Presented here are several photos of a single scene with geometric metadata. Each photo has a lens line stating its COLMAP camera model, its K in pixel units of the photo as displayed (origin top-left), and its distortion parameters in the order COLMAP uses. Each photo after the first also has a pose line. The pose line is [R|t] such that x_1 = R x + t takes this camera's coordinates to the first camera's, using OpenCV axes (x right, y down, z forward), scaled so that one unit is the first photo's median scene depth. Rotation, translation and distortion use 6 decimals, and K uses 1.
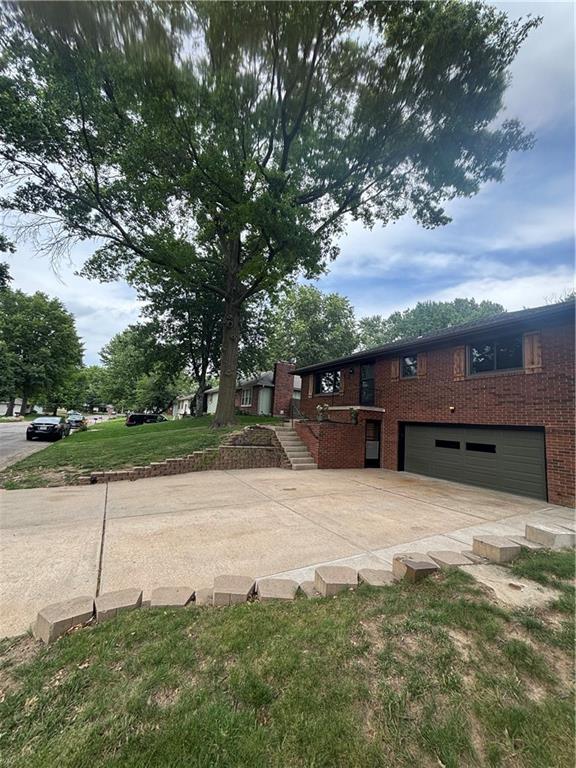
lens RADIAL K [[308.6, 0, 288.6], [0, 308.6, 382.9], [0, 0, 1]] dist [-0.001937, -0.000330]
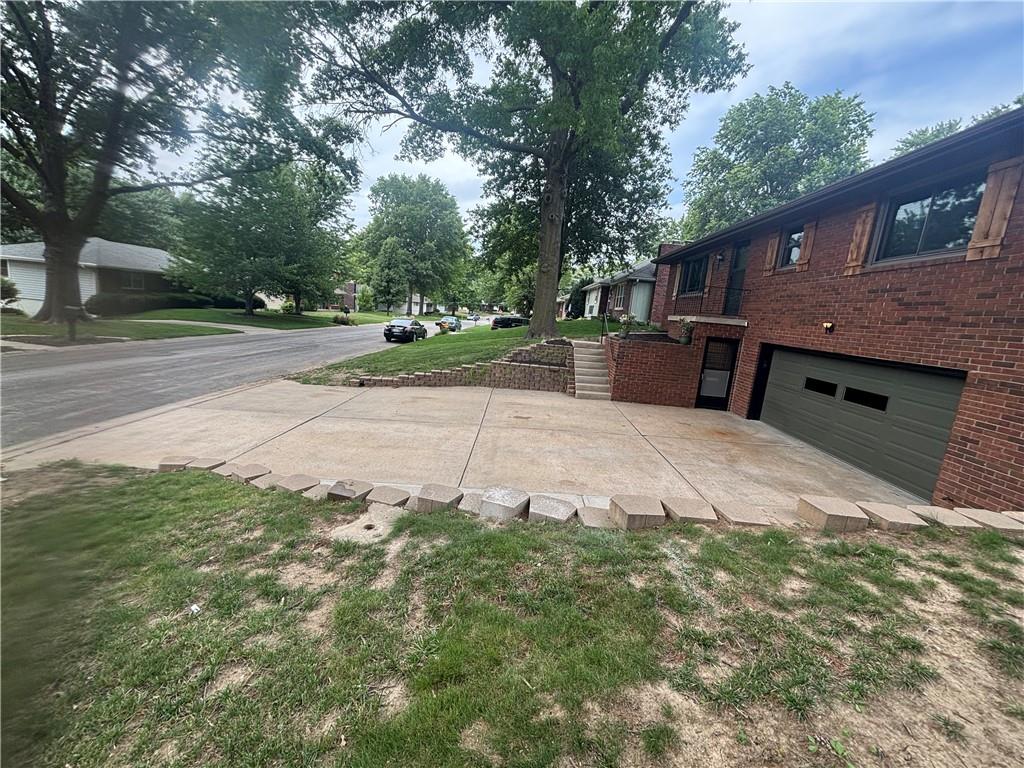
lens RADIAL K [[411.5, 0, 513.6], [0, 411.5, 384.8], [0, 0, 1]] dist [-0.001937, -0.000330]
pose [[0.856656, 0.103375, -0.505424, 0.396237], [0.035051, 0.965791, 0.256944, -0.024006], [0.514695, -0.237828, 0.823727, 0.057230]]
